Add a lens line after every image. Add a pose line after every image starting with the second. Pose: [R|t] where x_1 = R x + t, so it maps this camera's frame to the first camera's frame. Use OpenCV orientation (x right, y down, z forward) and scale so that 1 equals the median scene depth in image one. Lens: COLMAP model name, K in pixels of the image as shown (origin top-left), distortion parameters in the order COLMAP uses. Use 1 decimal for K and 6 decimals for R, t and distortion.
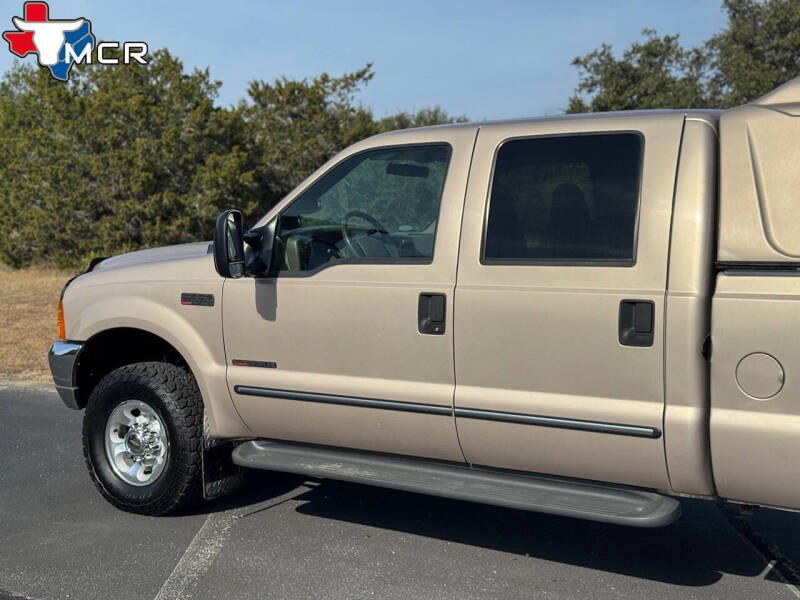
lens RADIAL K [[1109.2, 0, 403.4], [0, 1109.2, 301.4], [0, 0, 1]] dist [0.195563, -0.384571]
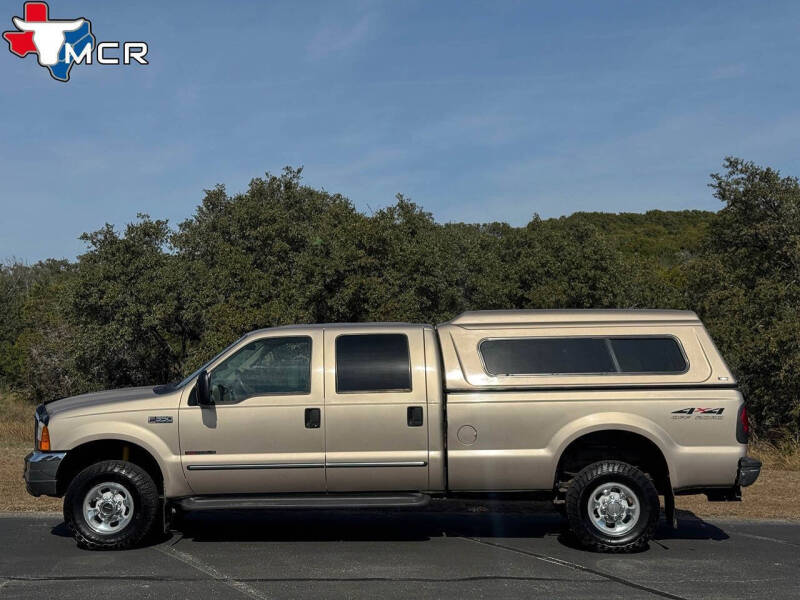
lens RADIAL K [[1109.2, 0, 403.4], [0, 1109.2, 301.4], [0, 0, 1]] dist [0.195563, -0.384571]
pose [[0.863337, 0.017810, 0.504313, -0.735227], [0.050347, 0.991351, -0.121199, 0.045954], [-0.502109, 0.130026, 0.854973, -0.742737]]
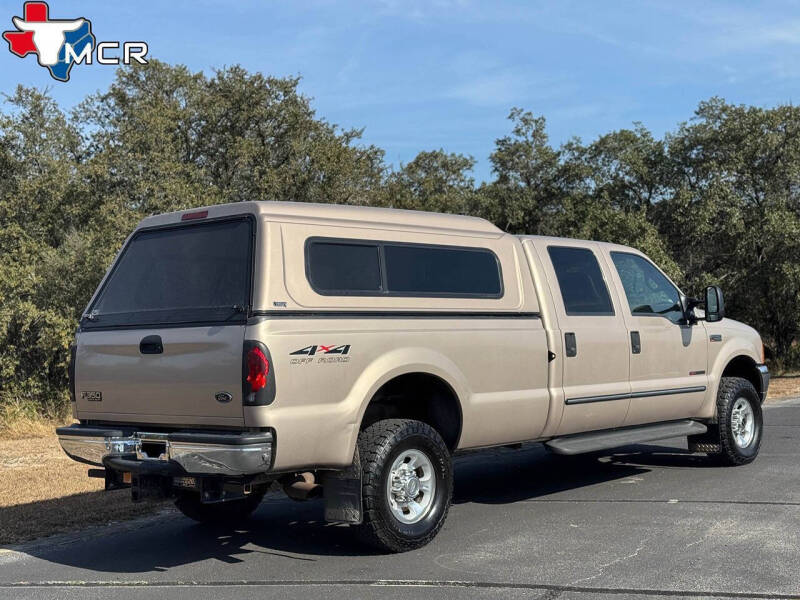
lens RADIAL K [[1109.2, 0, 403.4], [0, 1109.2, 301.4], [0, 0, 1]] dist [0.195563, -0.384571]
pose [[0.136792, -0.005233, 0.990586, -0.769402], [0.117030, 0.993068, -0.010915, -0.016495], [-0.983663, 0.117421, 0.136456, 0.425301]]
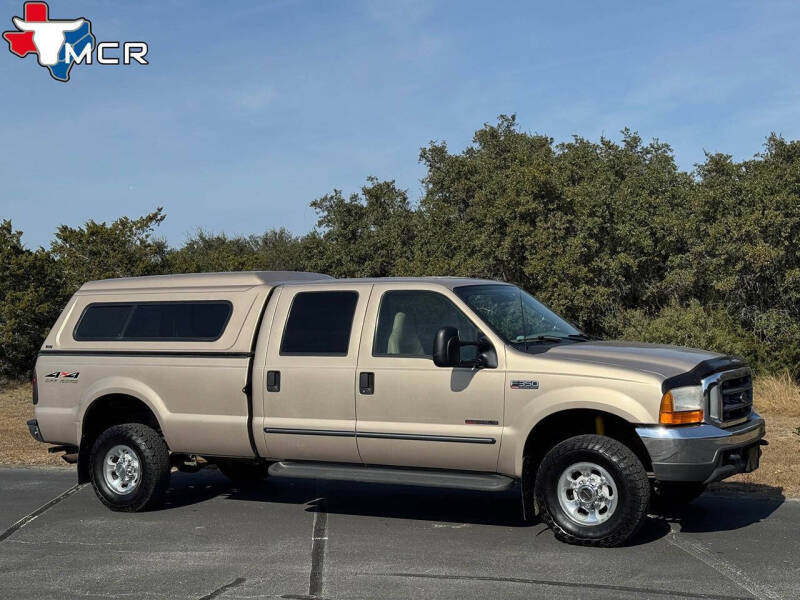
lens RADIAL K [[1103.1, 0, 403.1], [0, 1103.1, 302.3], [0, 0, 1]] dist [0.151079, -0.152460]
pose [[0.995099, -0.050508, 0.085016, 0.723535], [0.058332, 0.994029, -0.092217, 0.093225], [-0.079851, 0.096725, 0.992103, -1.218632]]
